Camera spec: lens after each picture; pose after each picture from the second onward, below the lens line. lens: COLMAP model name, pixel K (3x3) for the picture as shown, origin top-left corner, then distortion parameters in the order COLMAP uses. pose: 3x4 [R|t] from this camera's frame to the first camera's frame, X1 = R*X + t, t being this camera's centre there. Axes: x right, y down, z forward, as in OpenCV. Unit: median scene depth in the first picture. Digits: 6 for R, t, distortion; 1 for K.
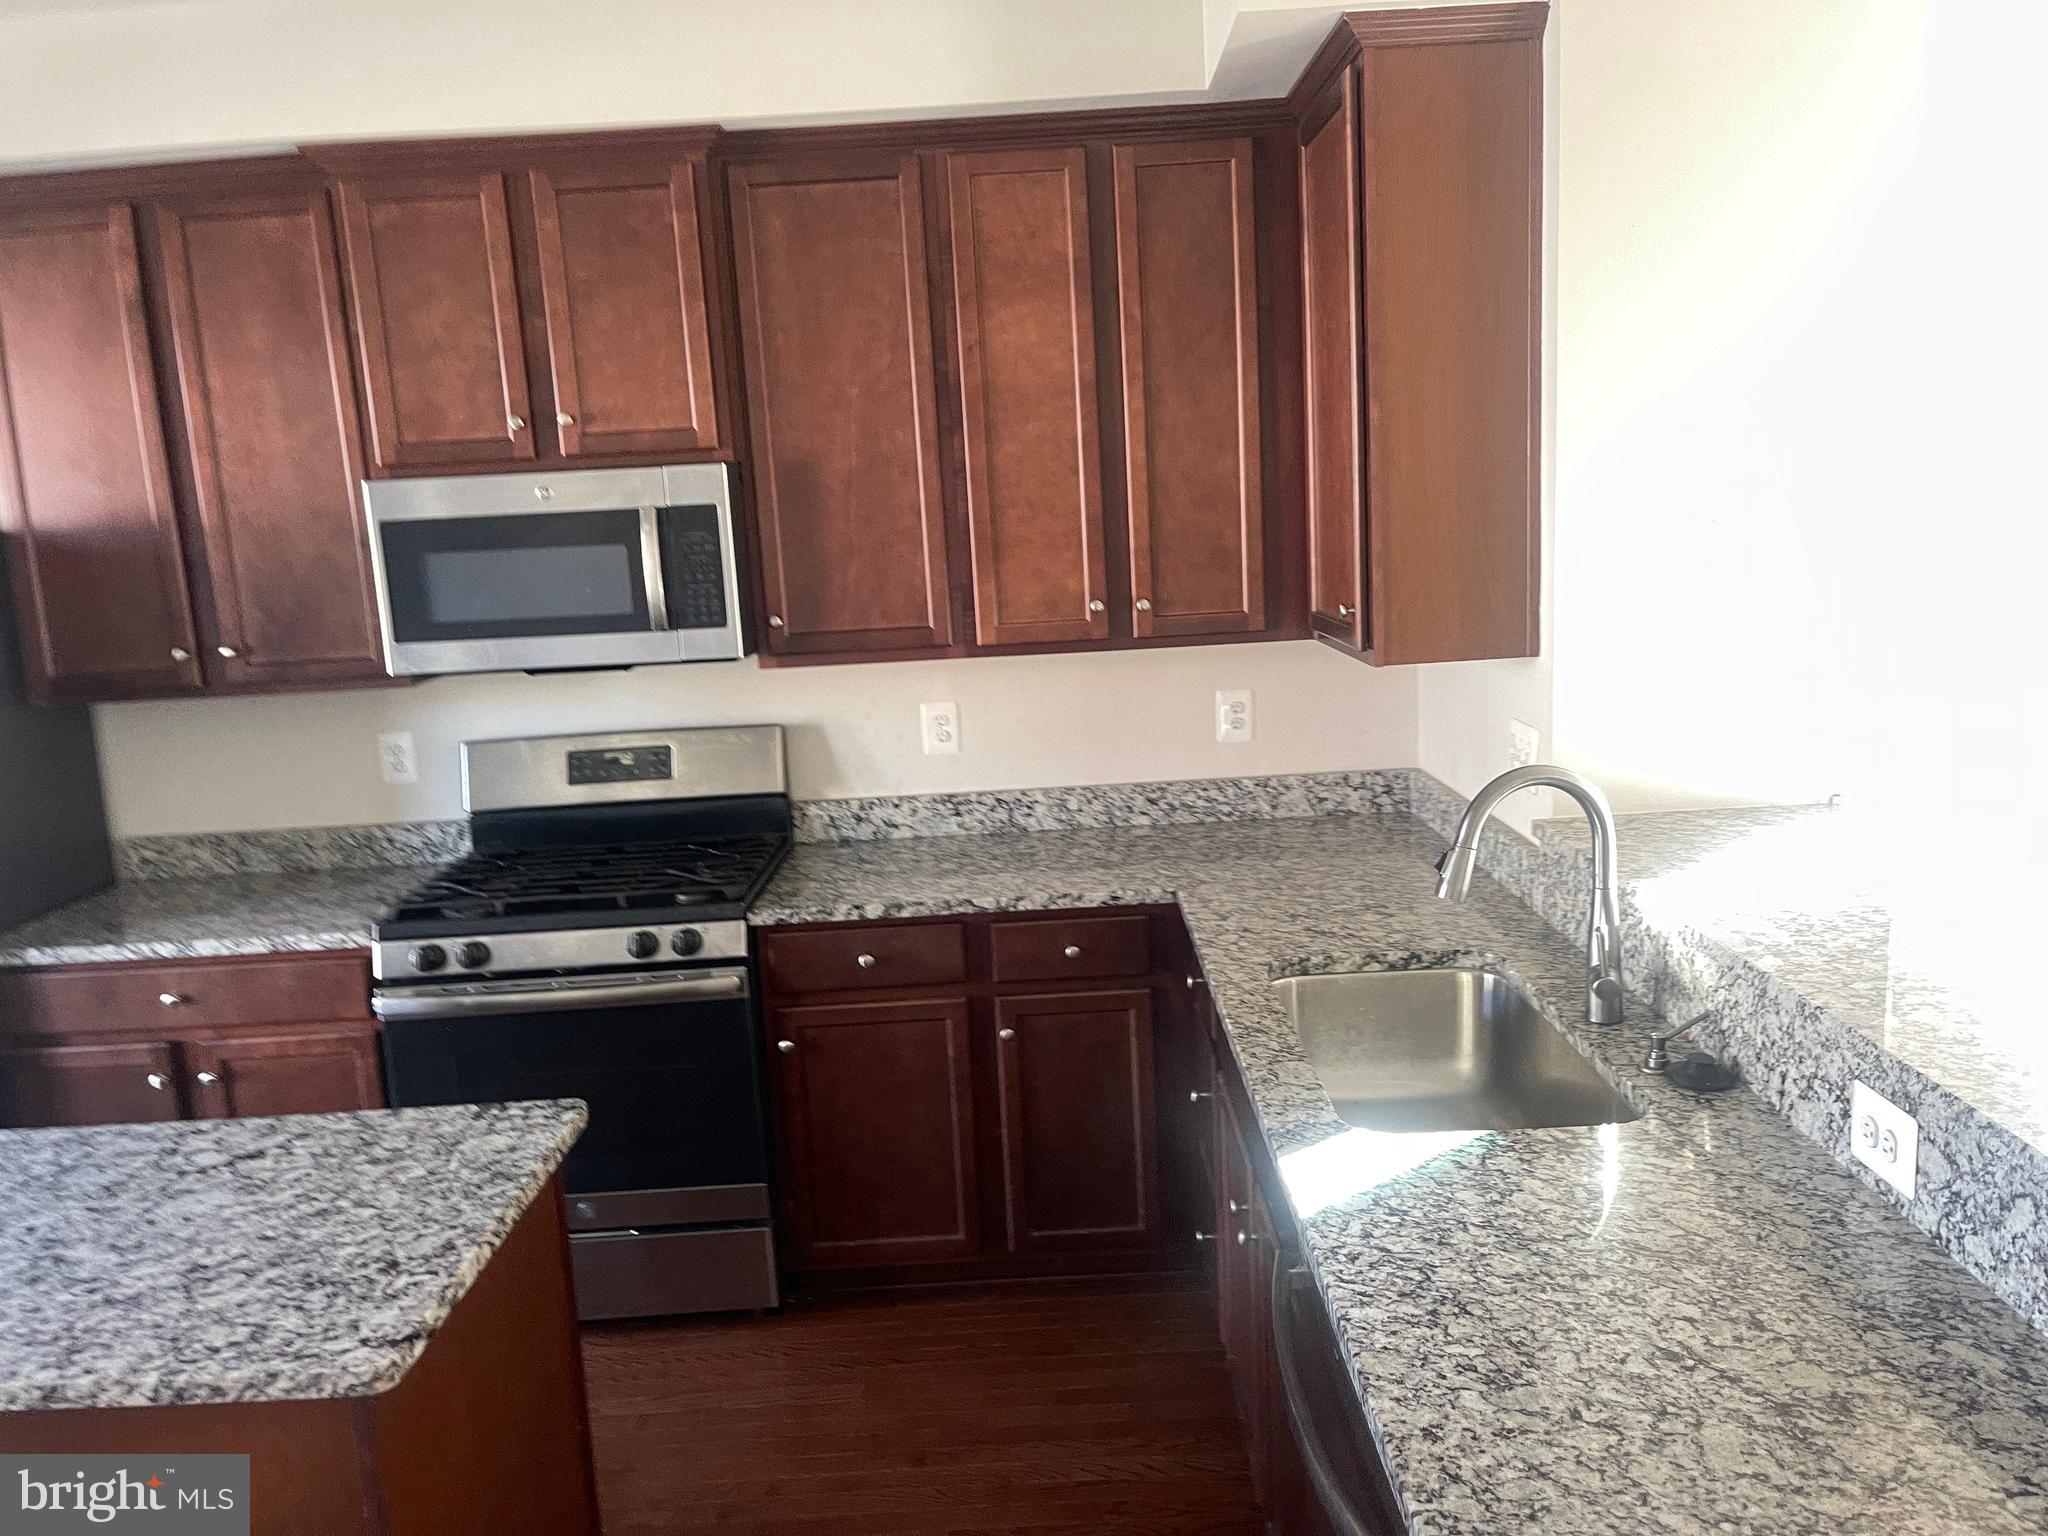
lens RADIAL K [[1553.0, 0, 1024.0], [0, 1553.0, 768.0], [0, 0, 1]] dist [0.008382, 0.004278]
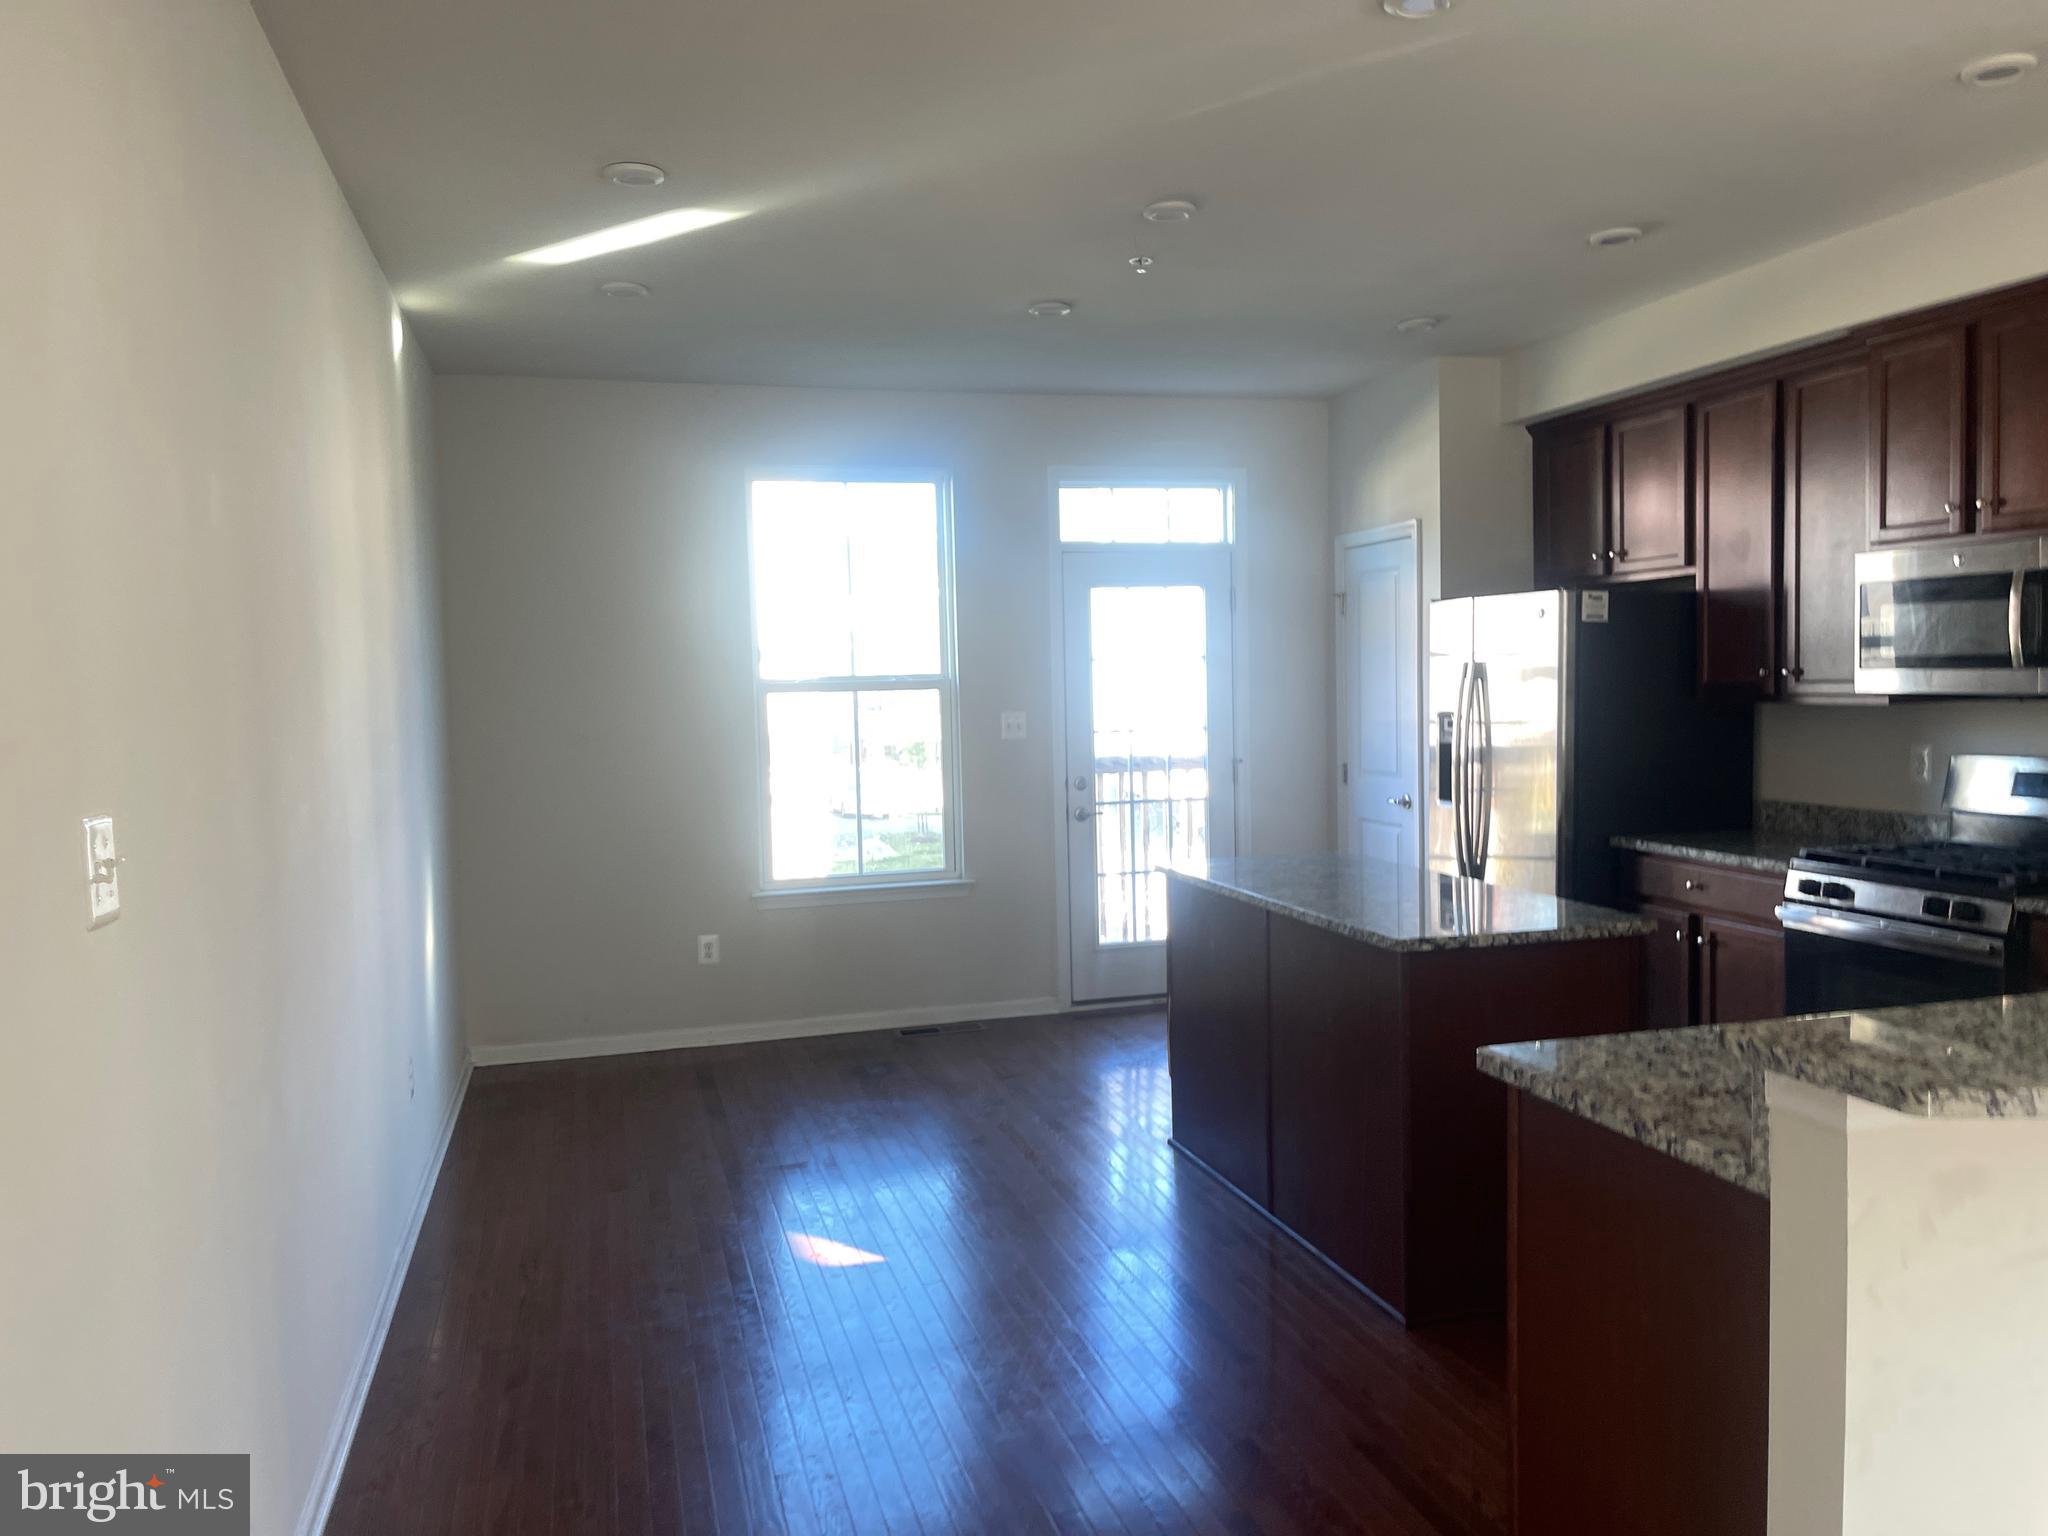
lens RADIAL K [[1553.0, 0, 1024.0], [0, 1553.0, 768.0], [0, 0, 1]] dist [0.008382, 0.004278]
pose [[0.267740, 0.107221, -0.957507, 0.751116], [-0.156152, 0.985479, 0.066690, 0.030966], [0.950753, 0.131661, 0.280595, -0.096751]]
